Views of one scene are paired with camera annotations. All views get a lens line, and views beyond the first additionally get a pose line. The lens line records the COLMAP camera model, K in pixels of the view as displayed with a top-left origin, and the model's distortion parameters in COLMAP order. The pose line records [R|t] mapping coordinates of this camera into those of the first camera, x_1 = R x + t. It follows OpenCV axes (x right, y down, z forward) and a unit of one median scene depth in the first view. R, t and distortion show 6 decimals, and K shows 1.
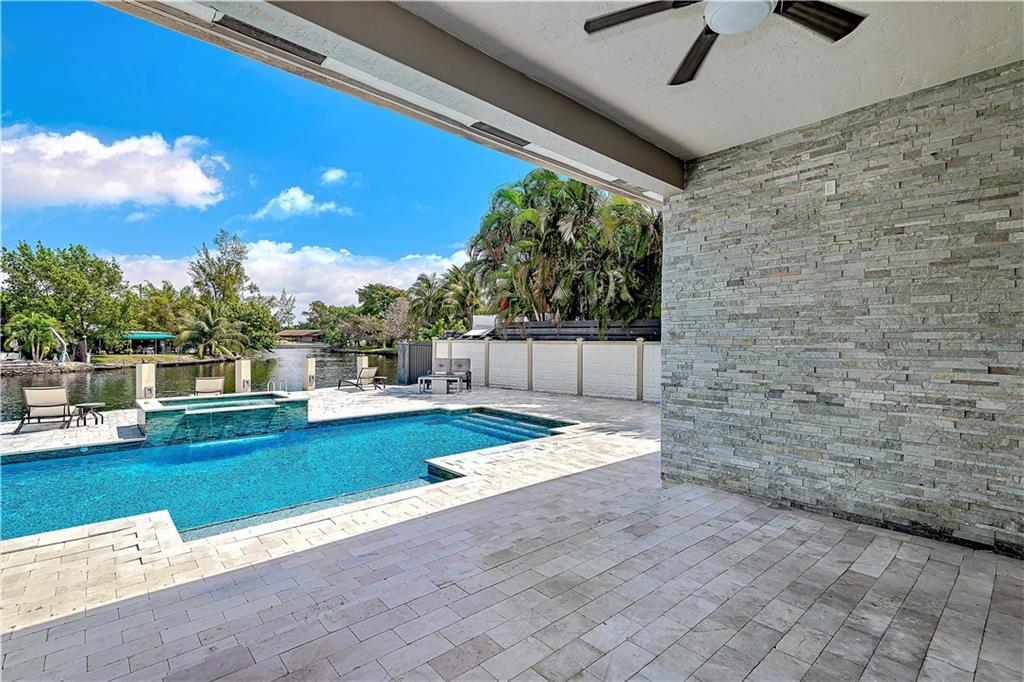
lens RADIAL K [[477.9, 0, 512.0], [0, 477.9, 341.0], [0, 0, 1]] dist [0.002506, -0.000240]
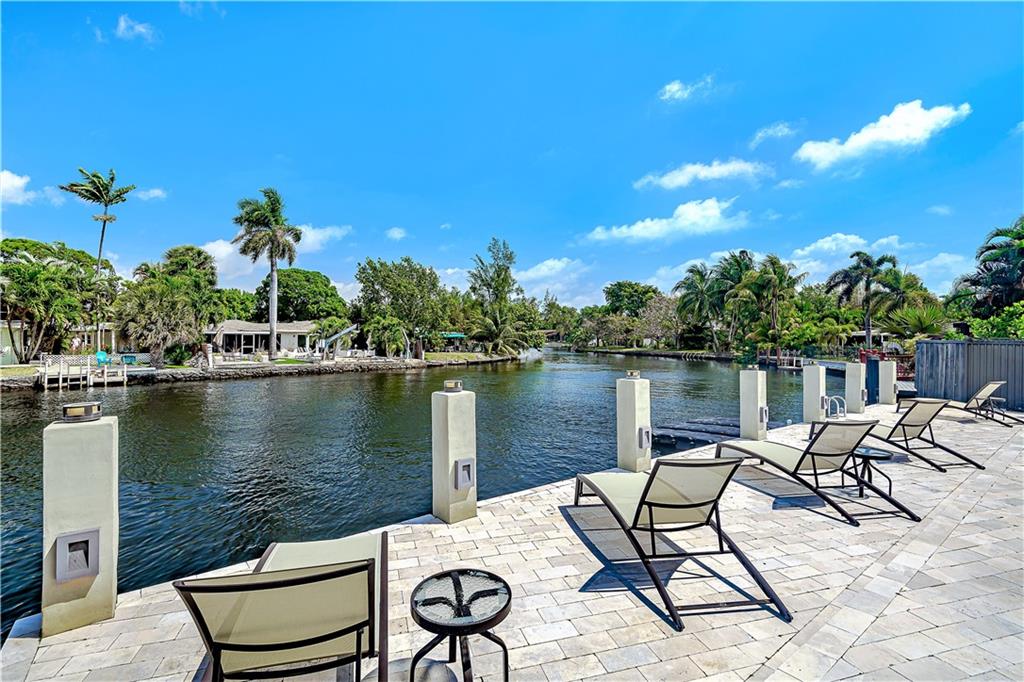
lens RADIAL K [[469.2, 0, 512.0], [0, 469.2, 341.0], [0, 0, 1]] dist [0.040979, -0.000120]
pose [[0.912765, -0.002503, -0.408477, -0.644852], [0.003049, 0.999995, 0.000687, 0.003368], [0.408474, -0.001873, 0.912768, 0.211889]]
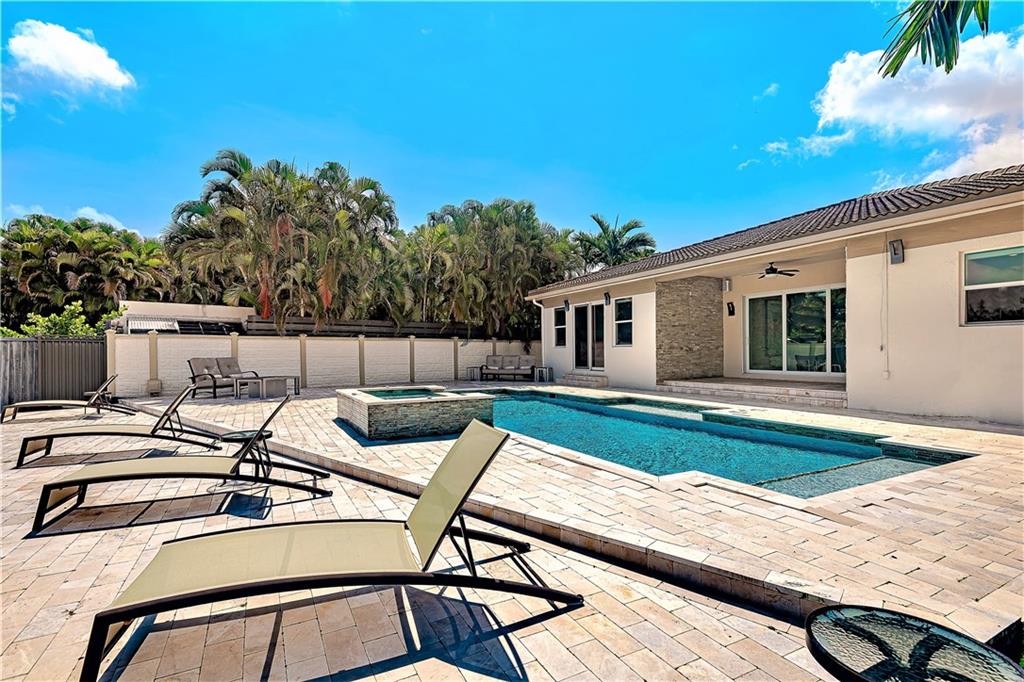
lens RADIAL K [[458.1, 0, 515.3], [0, 458.1, 352.5], [0, 0, 1]] dist [0.002031, 0.000186]
pose [[0.216293, -0.006717, 0.976305, -0.836593], [0.006160, 0.999966, 0.005515, 0.031764], [-0.976309, 0.004821, 0.216327, 0.412662]]
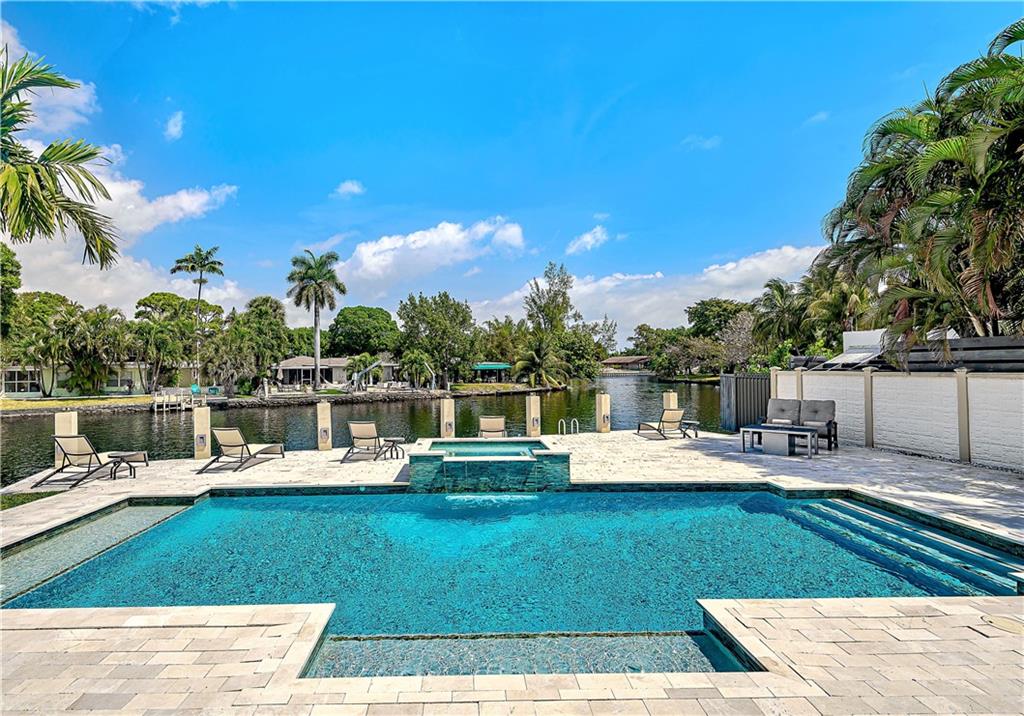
lens RADIAL K [[528.8, 0, 466.1], [0, 528.8, 358.8], [0, 0, 1]] dist [0.053337, -0.033566]
pose [[0.752730, -0.026521, -0.657795, 0.014776], [0.016108, 0.999631, -0.021871, -0.010611], [0.658133, 0.005867, 0.752879, 0.127302]]
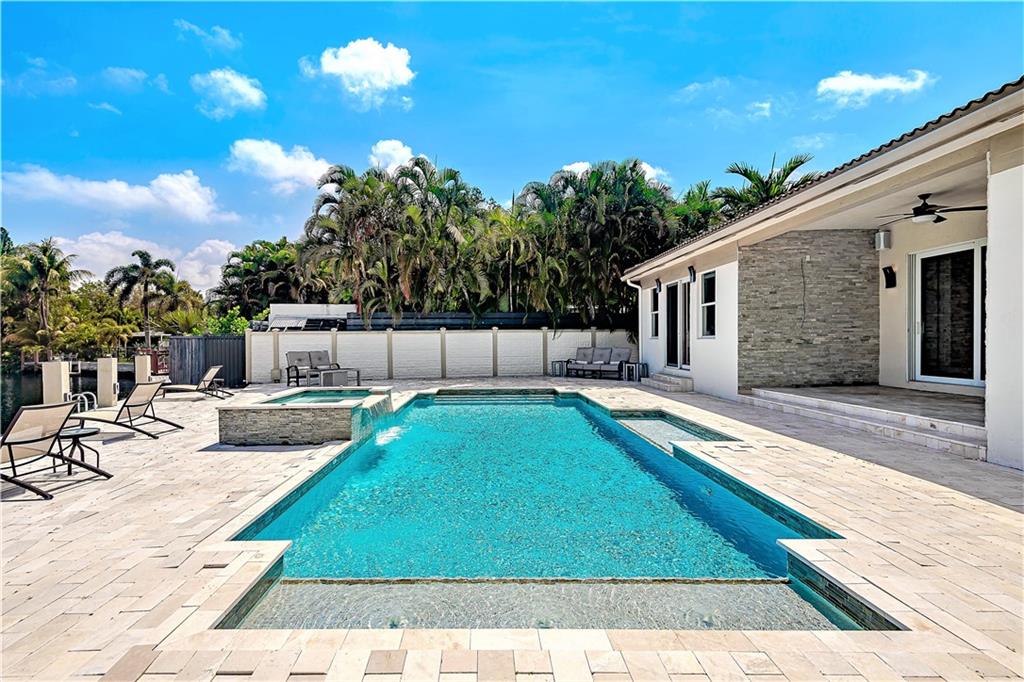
lens RADIAL K [[483.1, 0, 512.0], [0, 483.1, 341.0], [0, 0, 1]] dist [-0.005408, -0.000889]
pose [[0.665403, -0.017901, 0.746270, -0.599129], [0.017076, 0.999816, 0.008758, 0.018475], [-0.746289, 0.006916, 0.665586, 0.124076]]
